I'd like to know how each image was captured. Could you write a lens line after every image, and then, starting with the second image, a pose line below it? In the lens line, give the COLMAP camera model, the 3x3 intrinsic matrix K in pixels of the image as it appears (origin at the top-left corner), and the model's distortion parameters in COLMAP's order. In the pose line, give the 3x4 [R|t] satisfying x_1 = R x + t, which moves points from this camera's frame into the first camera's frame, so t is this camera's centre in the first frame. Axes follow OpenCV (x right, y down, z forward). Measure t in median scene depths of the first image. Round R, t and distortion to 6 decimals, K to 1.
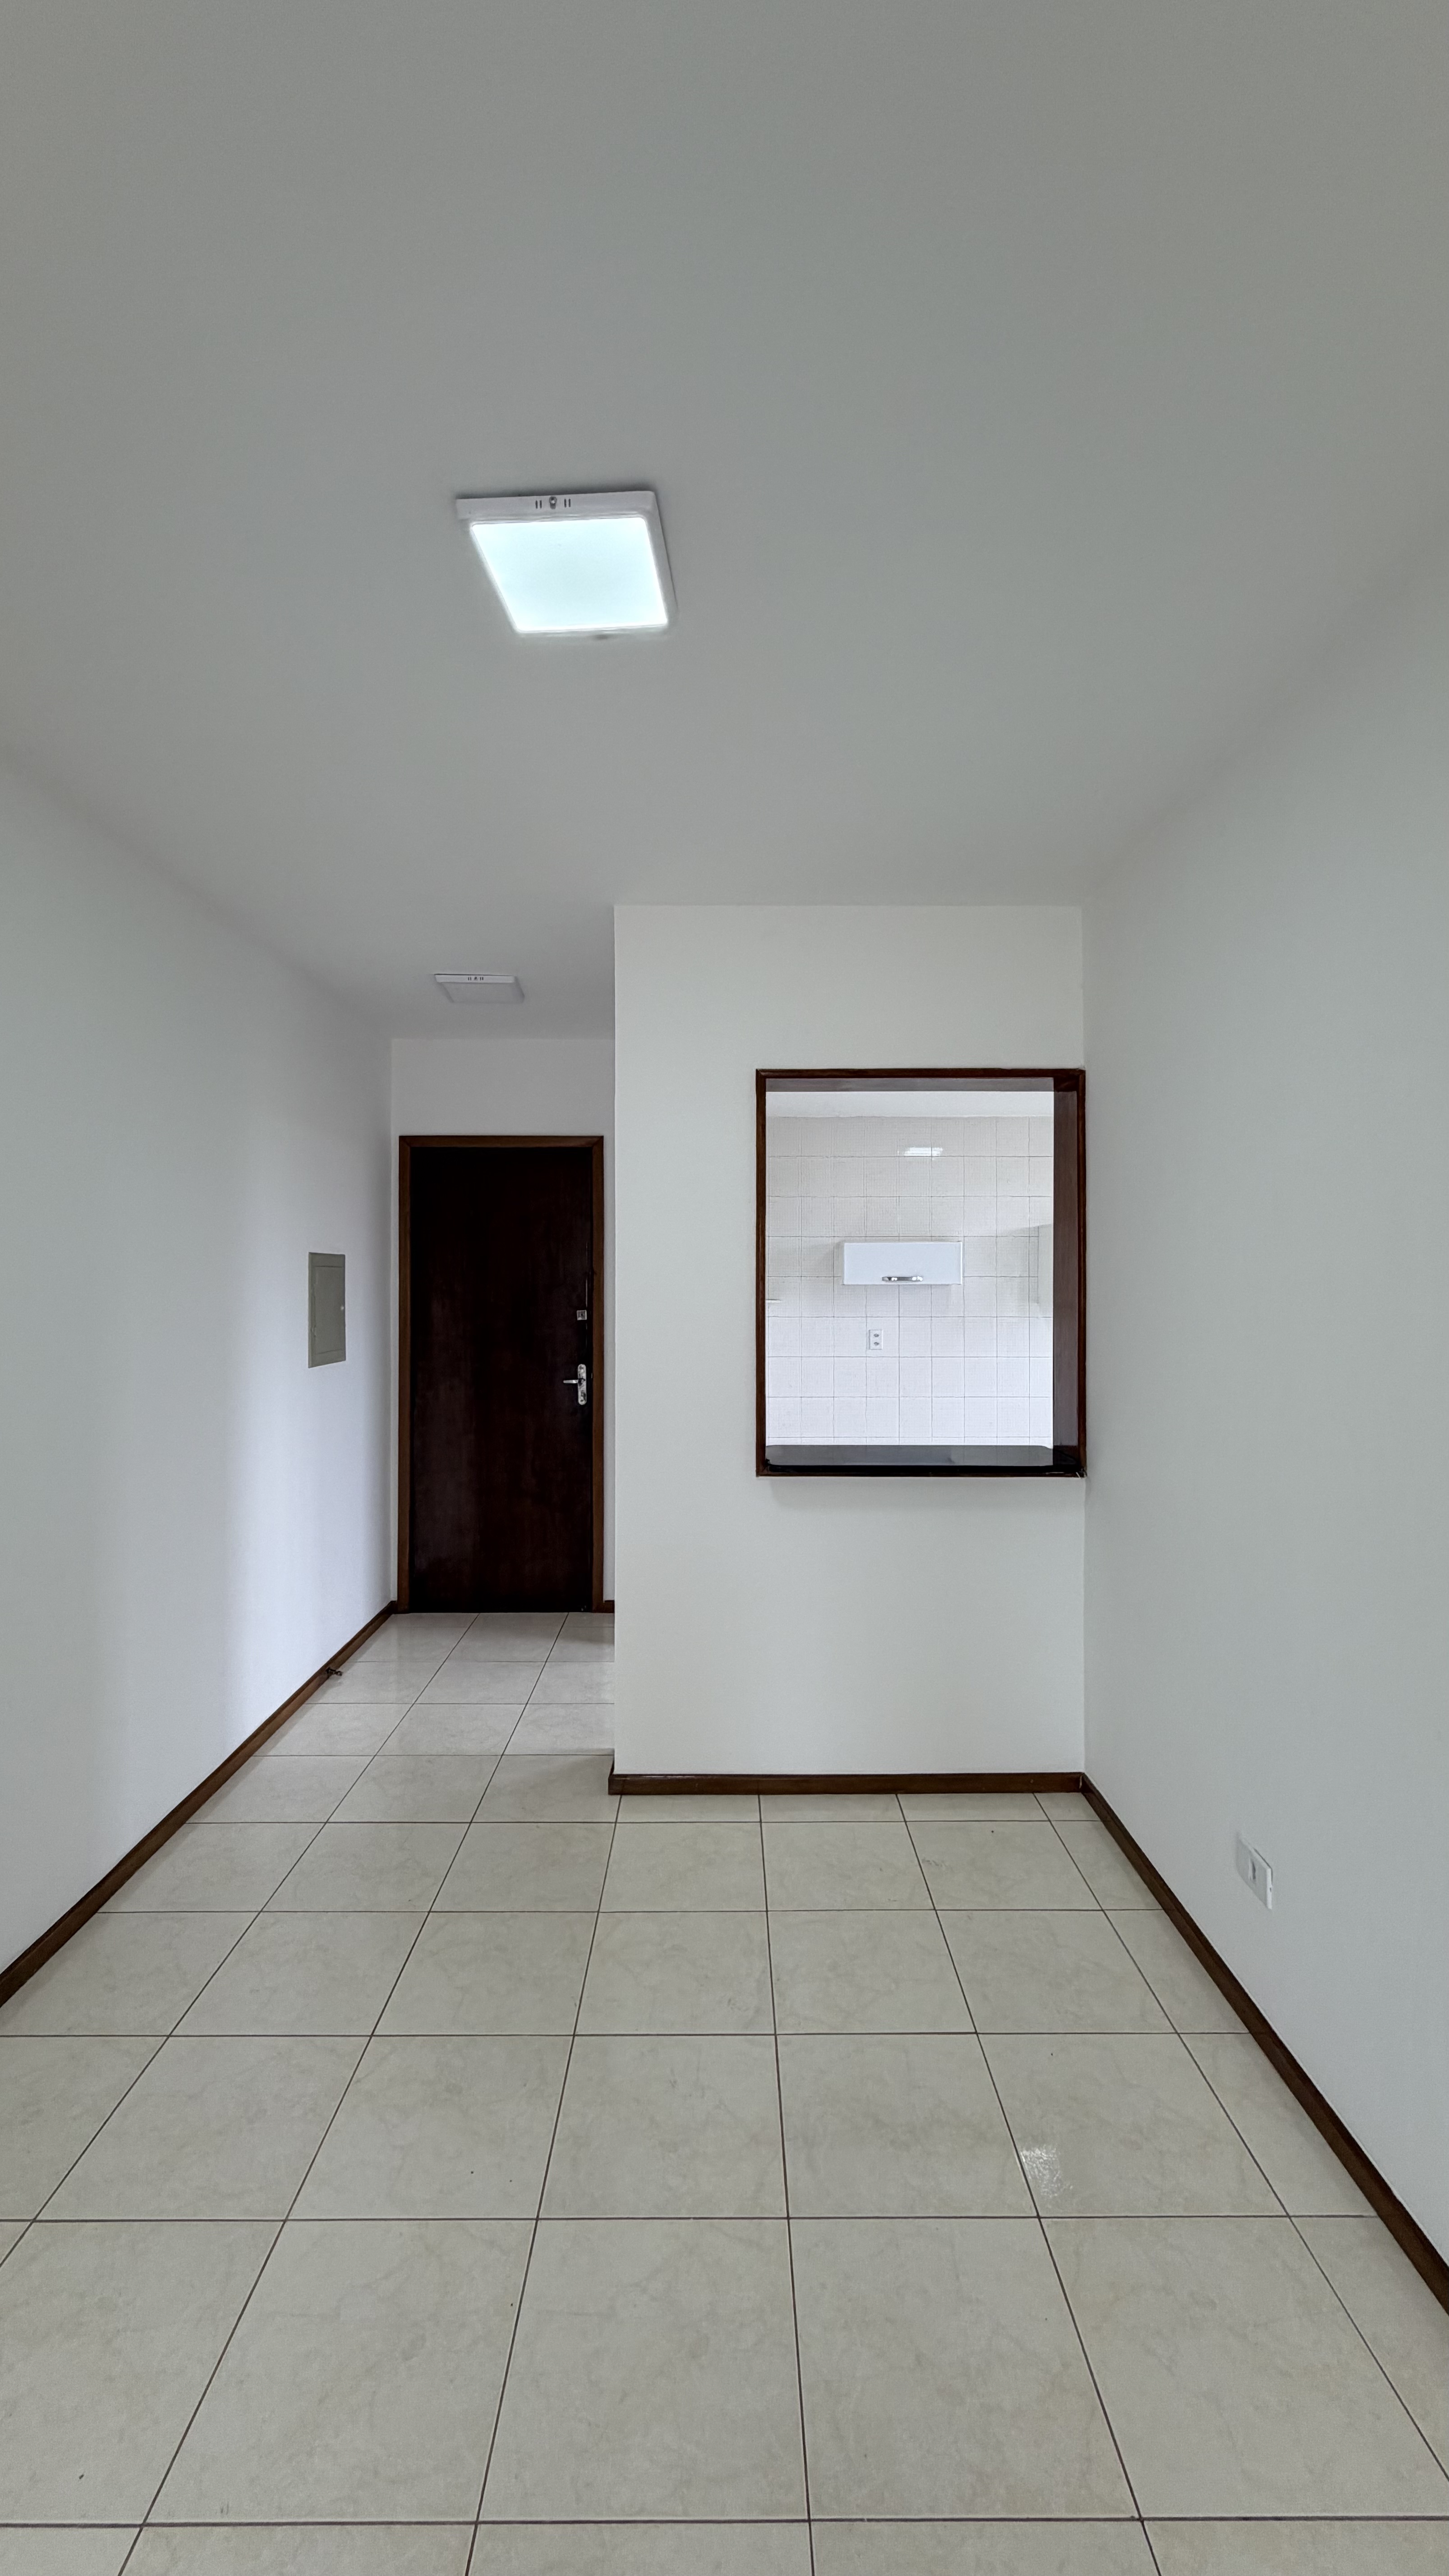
lens RADIAL K [[1028.1, 0, 714.8], [0, 1028.1, 1299.9], [0, 0, 1]] dist [0.000980, 0.000530]
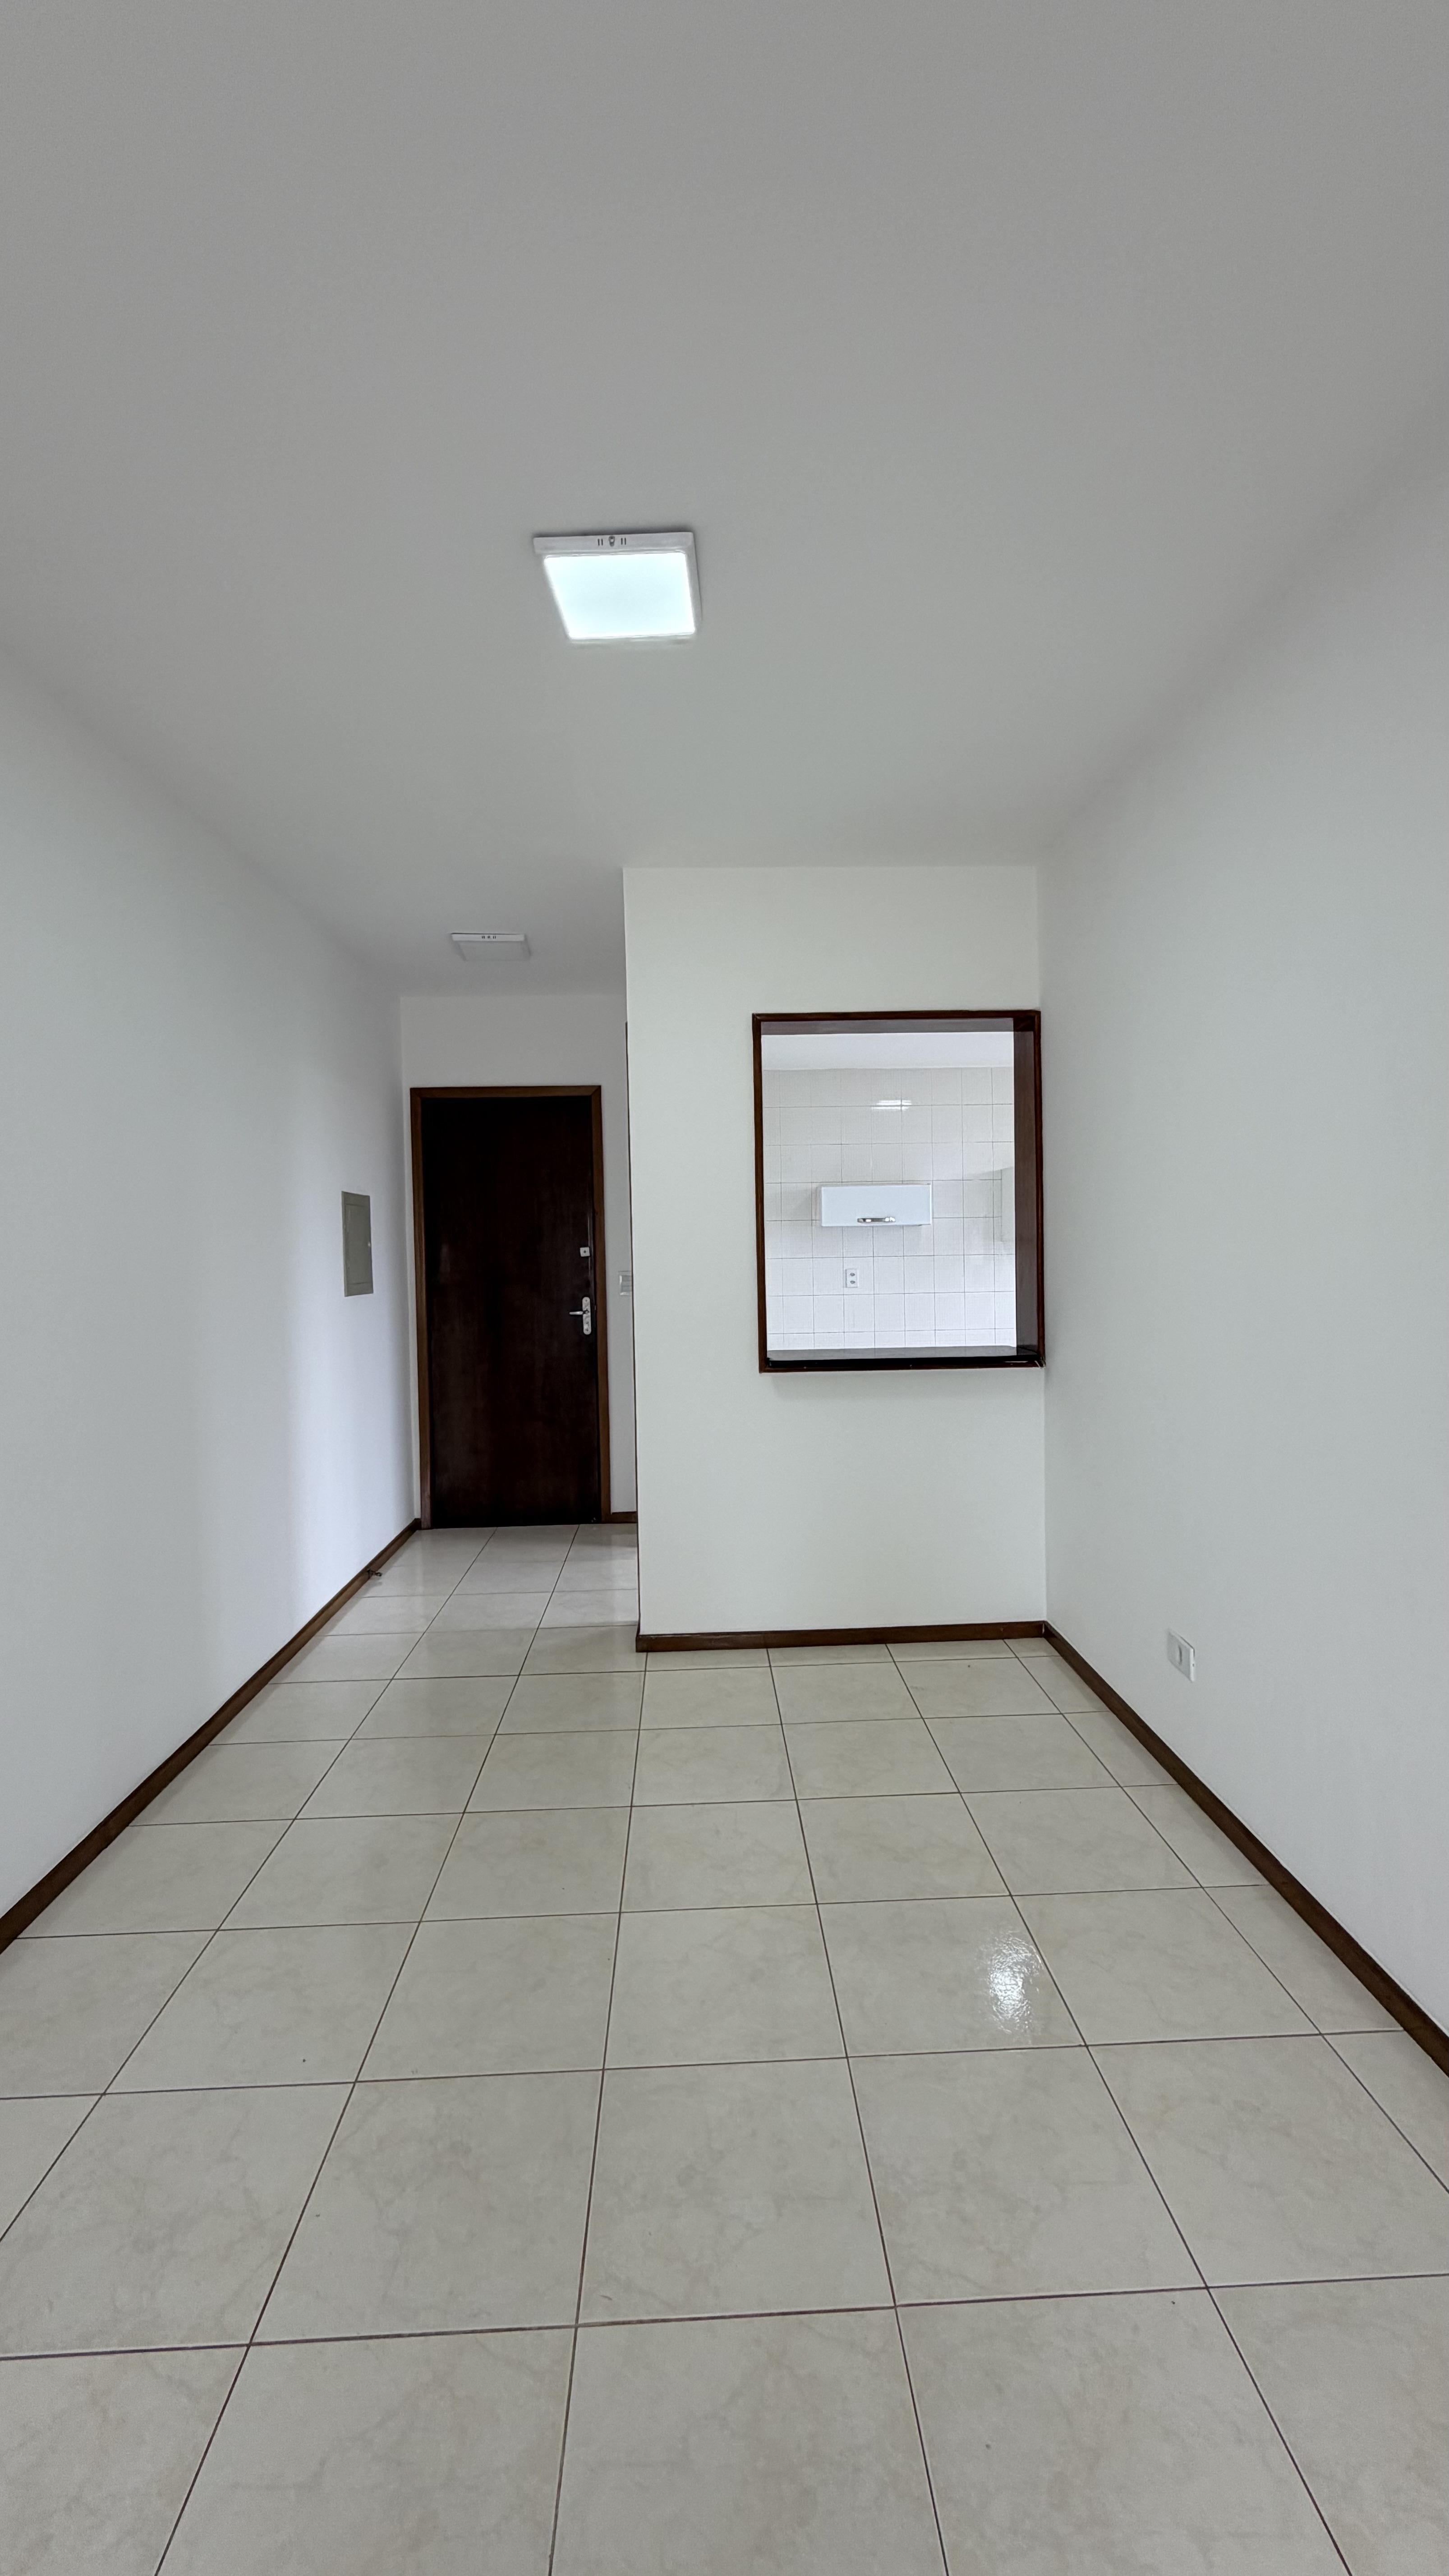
lens RADIAL K [[1028.1, 0, 716.0], [0, 1028.1, 1298.1], [0, 0, 1]] dist [0.000980, 0.000530]
pose [[0.999225, -0.021055, 0.033247, -0.043990], [0.020135, 0.999411, 0.027783, 0.055676], [-0.033812, -0.027092, 0.999061, -0.136420]]
